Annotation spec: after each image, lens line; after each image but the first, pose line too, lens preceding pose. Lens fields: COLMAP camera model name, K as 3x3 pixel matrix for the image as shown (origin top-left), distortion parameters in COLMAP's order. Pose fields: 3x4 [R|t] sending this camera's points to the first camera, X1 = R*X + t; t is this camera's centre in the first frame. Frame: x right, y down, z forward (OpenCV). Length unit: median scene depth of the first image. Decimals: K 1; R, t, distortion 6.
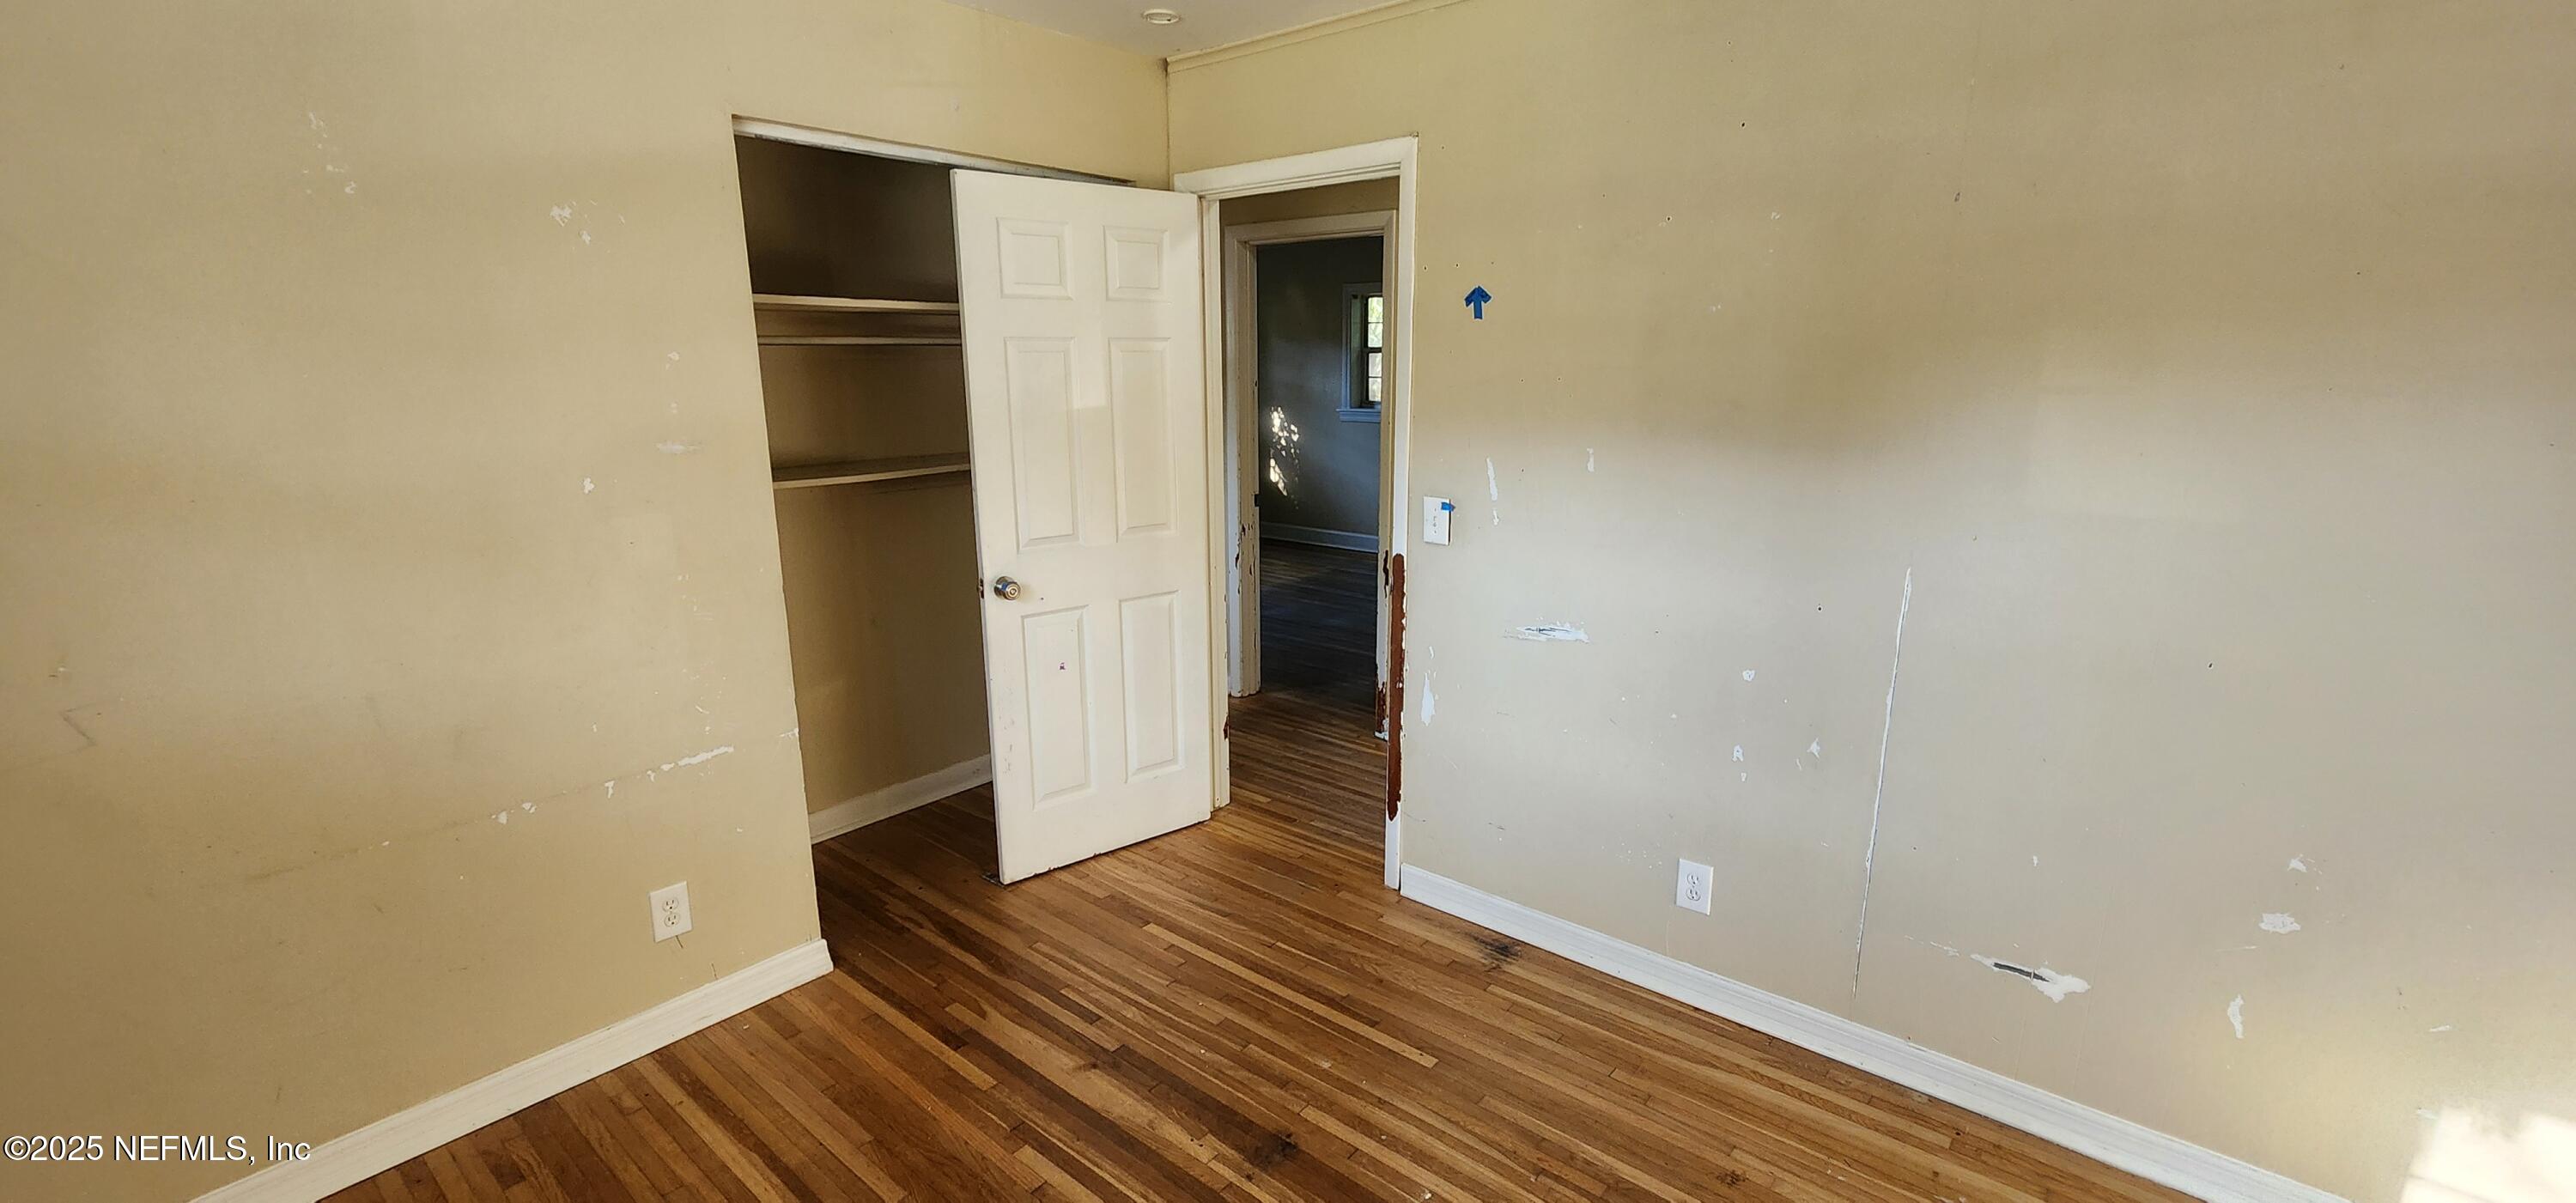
lens RADIAL K [[1068.2, 0, 1291.0], [0, 1068.2, 601.3], [0, 0, 1]] dist [-0.000109, -0.000005]
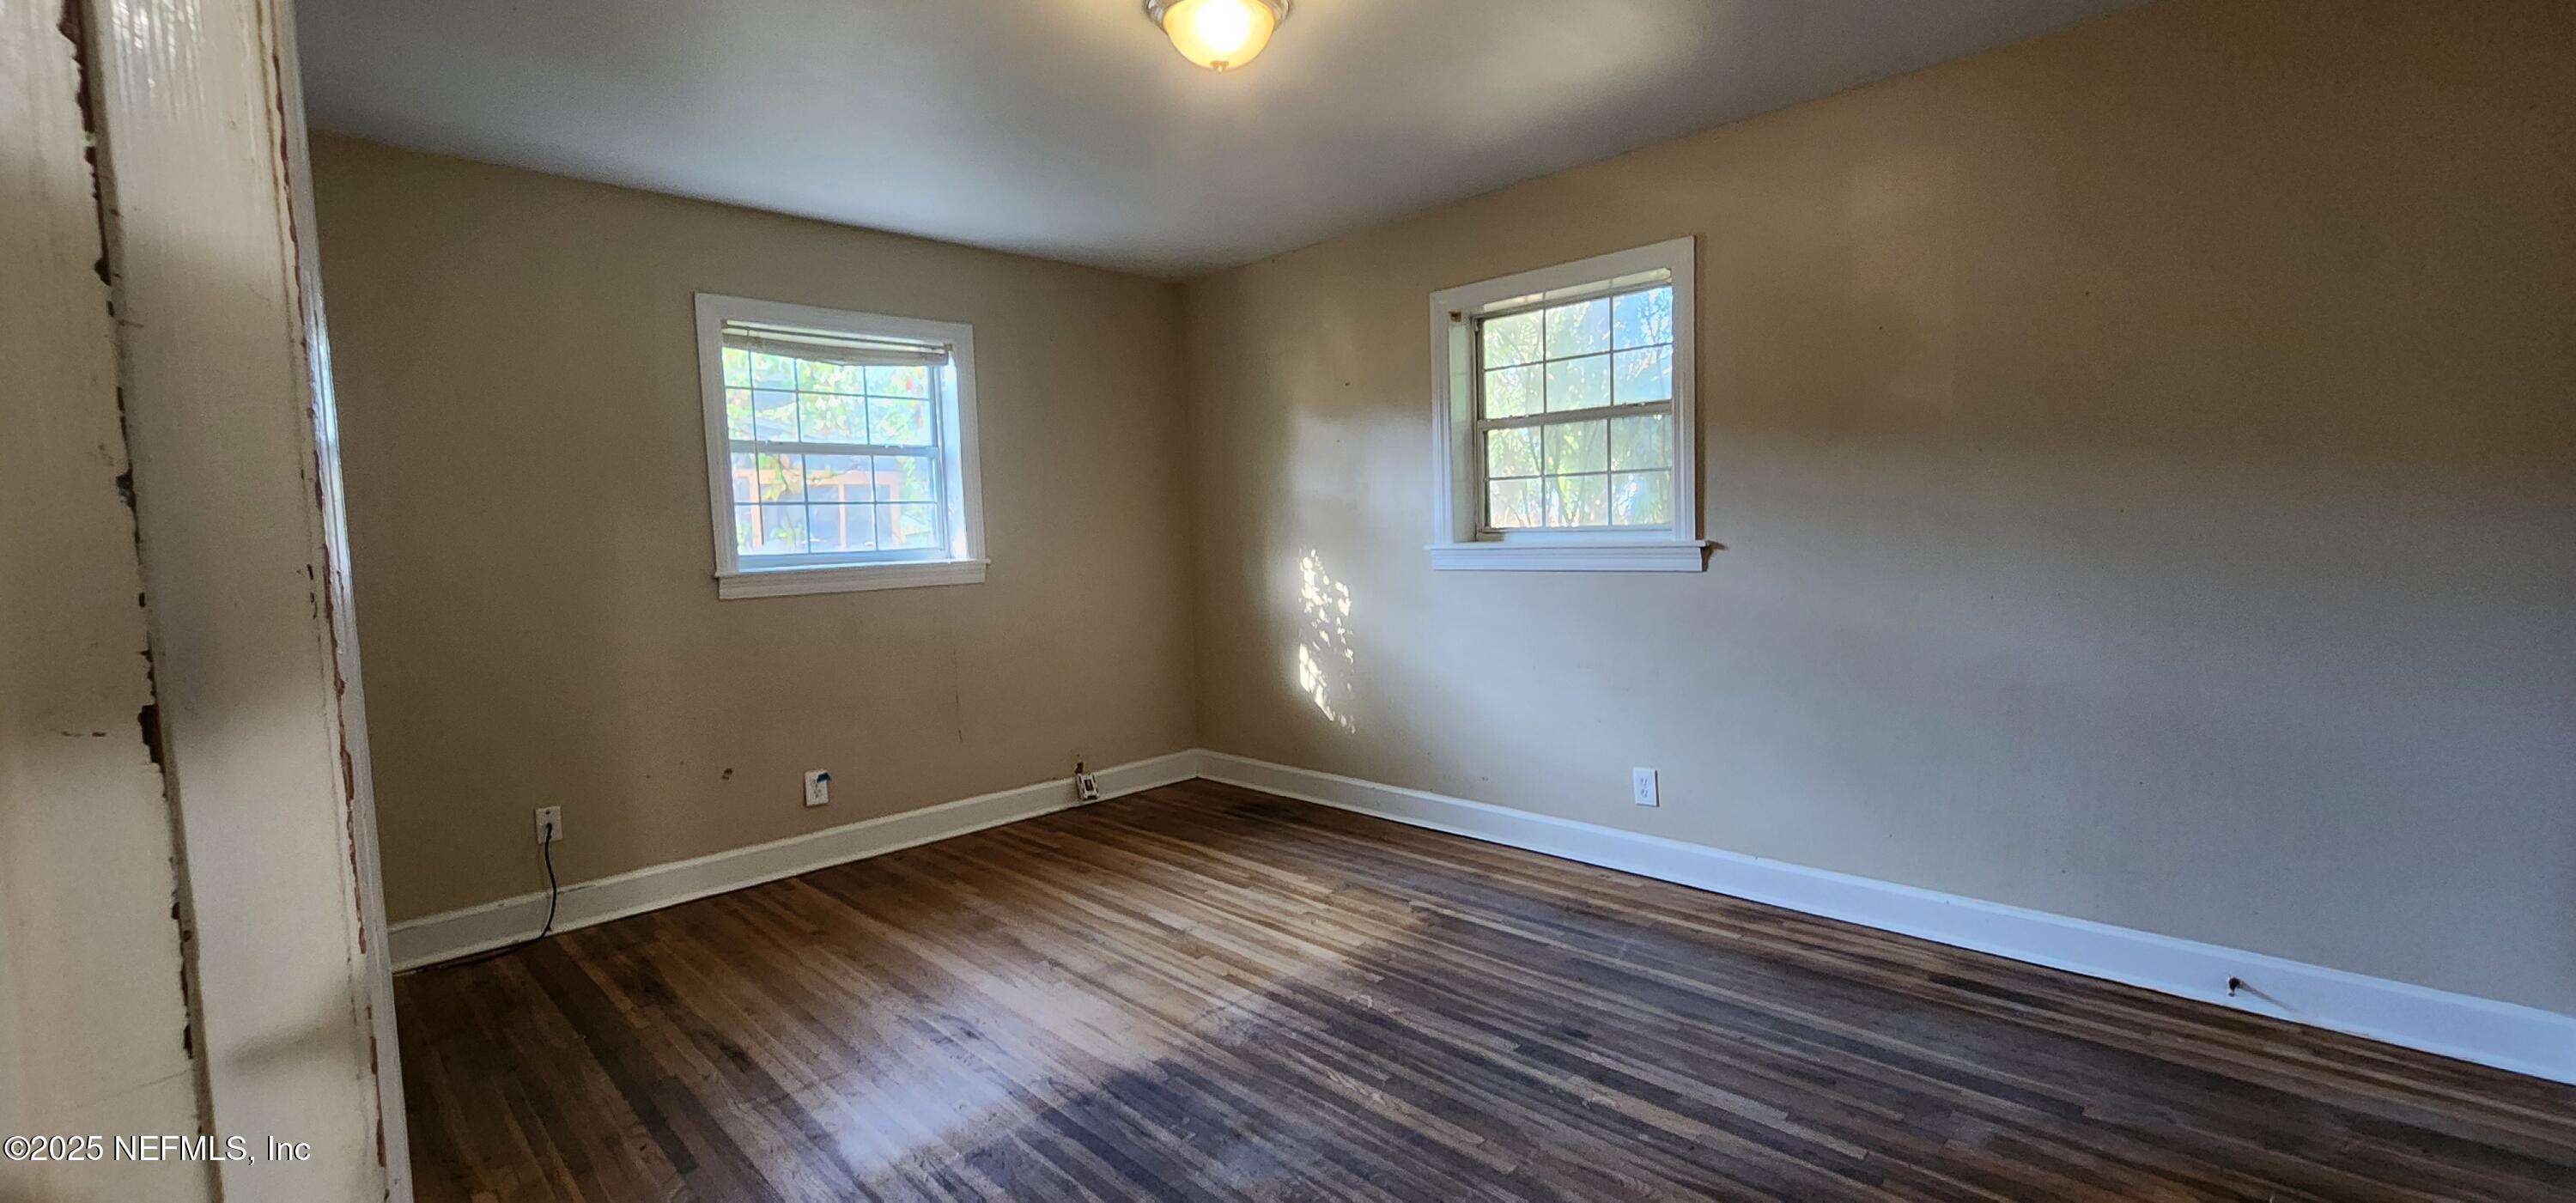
lens RADIAL K [[1068.2, 0, 1289.3], [0, 1068.2, 600.8], [0, 0, 1]] dist [-0.000109, -0.000005]
pose [[0.995107, -0.026118, -0.095291, 0.027543], [0.012487, 0.989941, -0.140931, -0.090164], [0.098013, 0.139052, 0.985423, 0.529113]]
